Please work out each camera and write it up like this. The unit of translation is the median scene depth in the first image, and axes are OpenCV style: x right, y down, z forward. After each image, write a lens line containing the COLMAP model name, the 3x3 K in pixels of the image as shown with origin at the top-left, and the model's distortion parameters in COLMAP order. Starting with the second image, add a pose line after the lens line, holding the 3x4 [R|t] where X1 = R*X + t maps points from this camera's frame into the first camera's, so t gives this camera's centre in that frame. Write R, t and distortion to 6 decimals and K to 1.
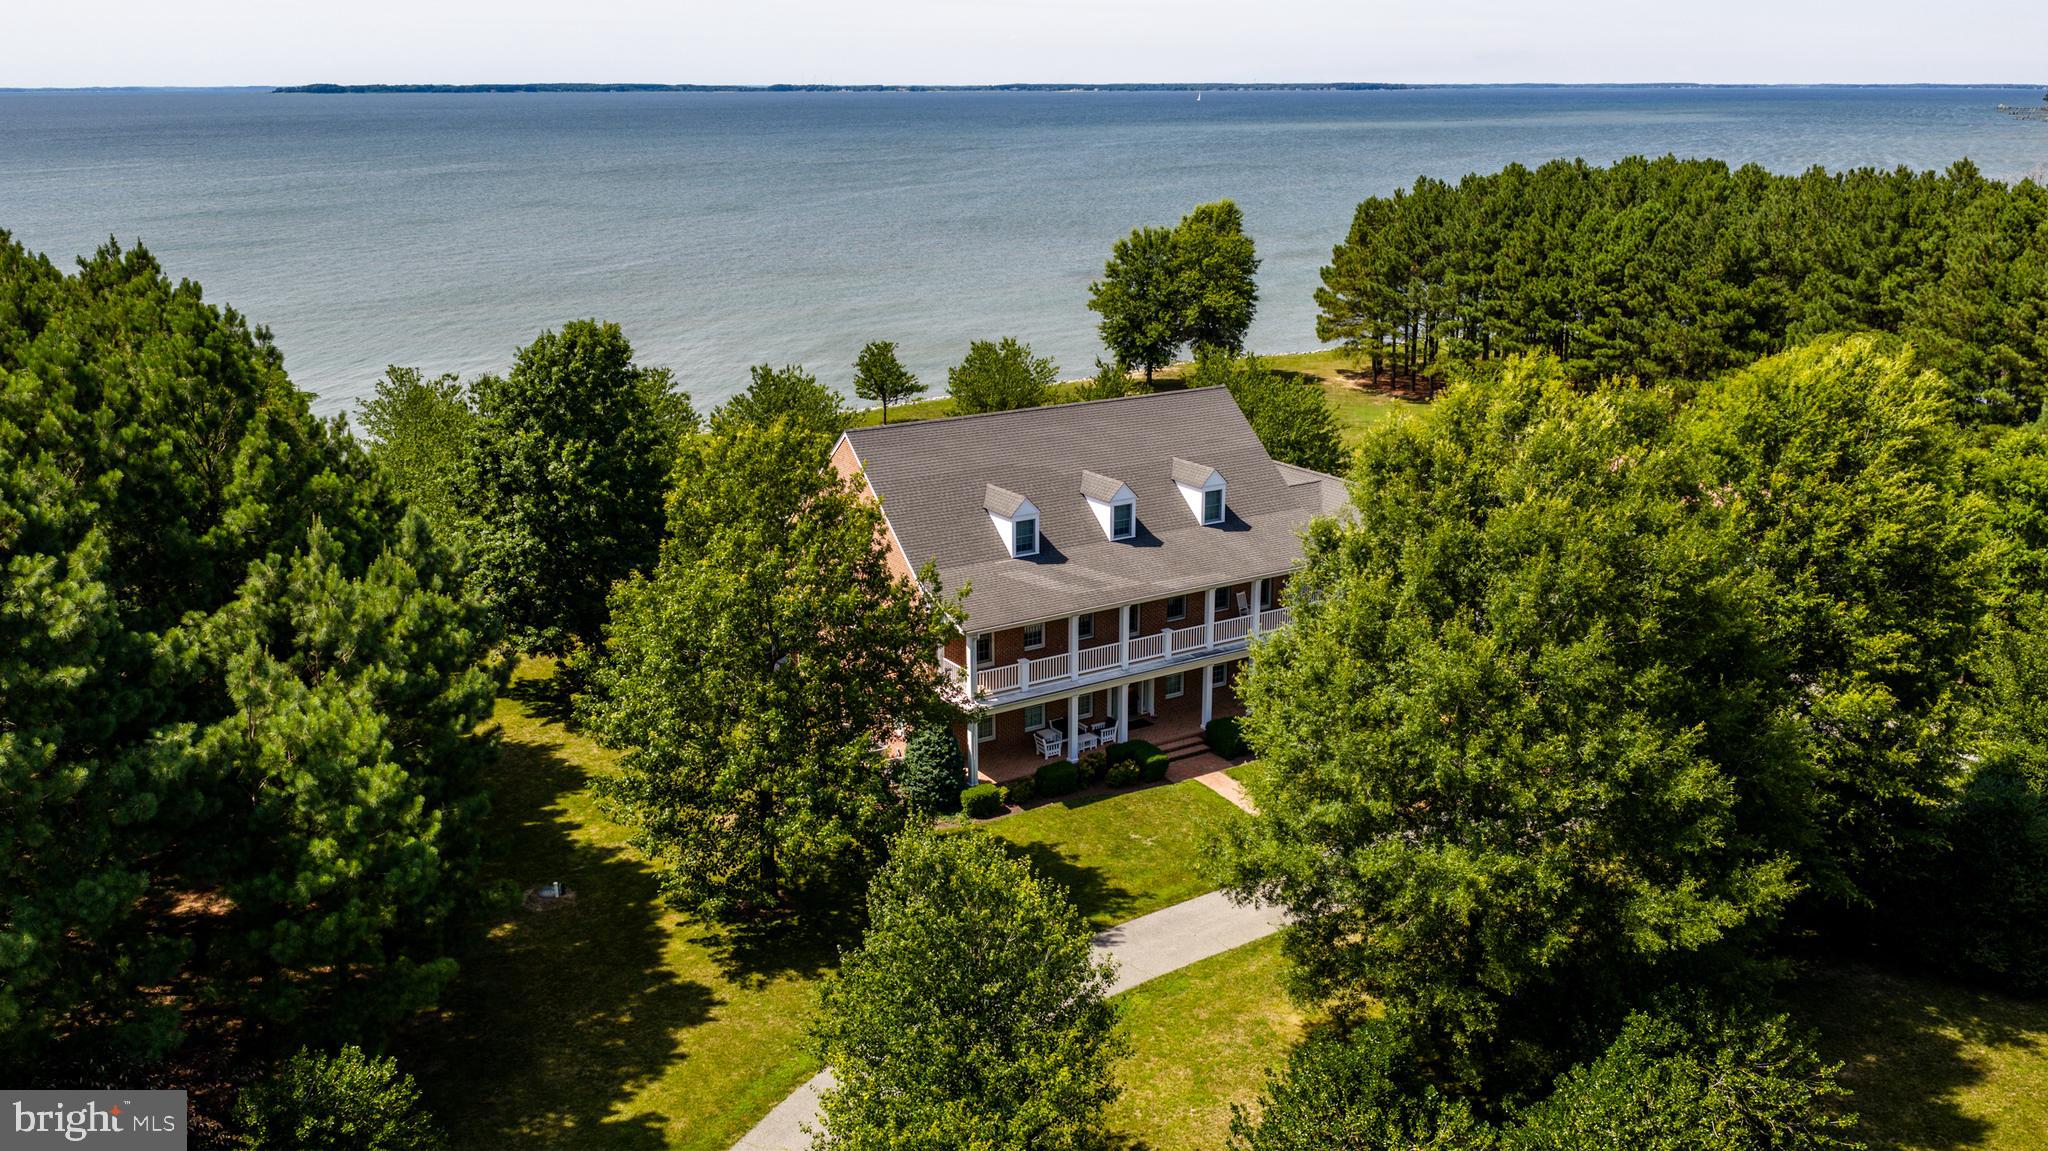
lens RADIAL K [[1706.2, 0, 1016.6], [0, 1706.2, 571.3], [0, 0, 1]] dist [0.015245, 0.001900]
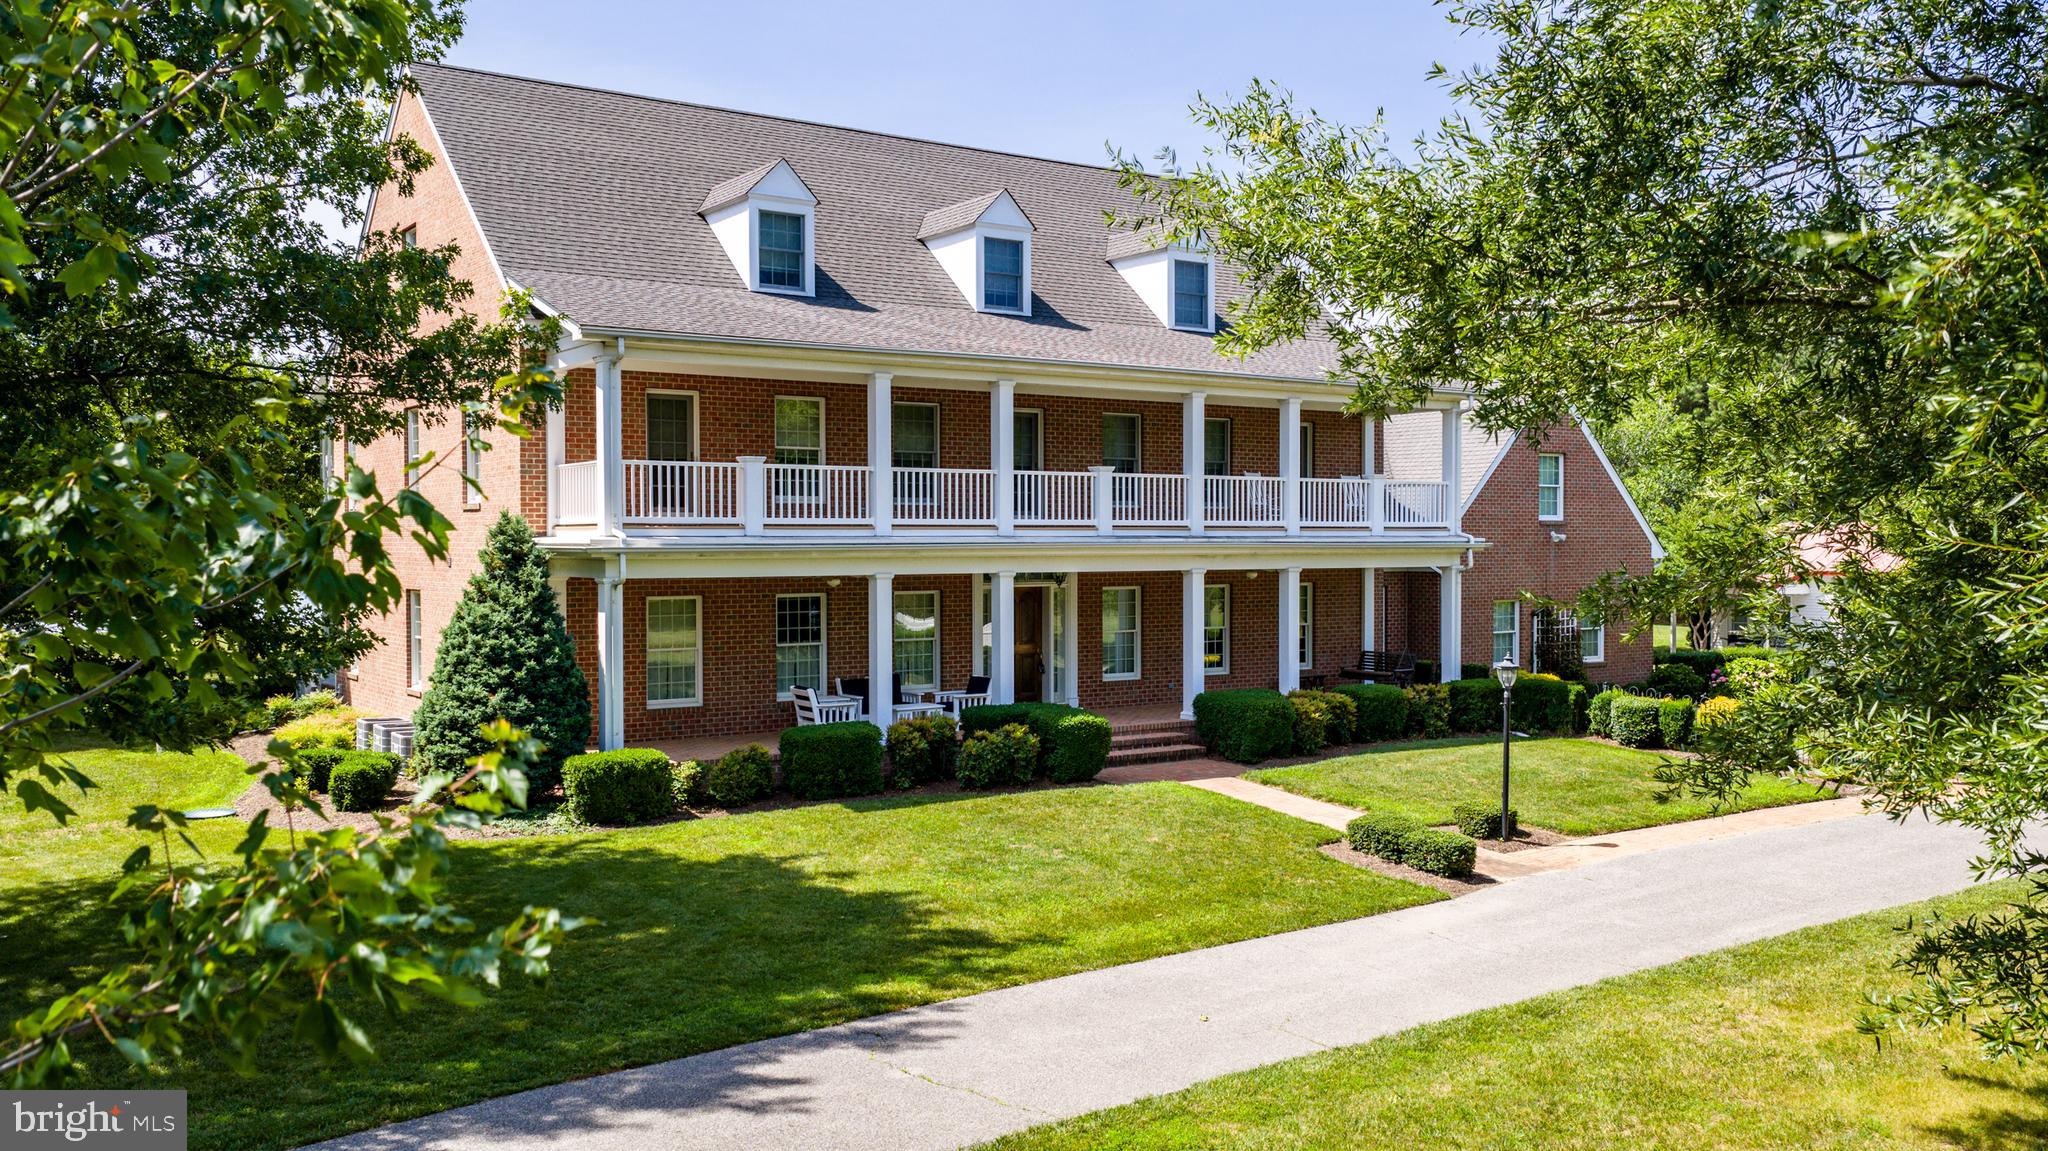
lens RADIAL K [[1706.2, 0, 1038.4], [0, 1706.2, 578.6], [0, 0, 1]] dist [0.015245, 0.001900]
pose [[0.999058, -0.004065, 0.043197, 0.055008], [0.015047, 0.966274, -0.257076, 0.185963], [-0.040695, 0.257484, 0.965425, 0.605268]]
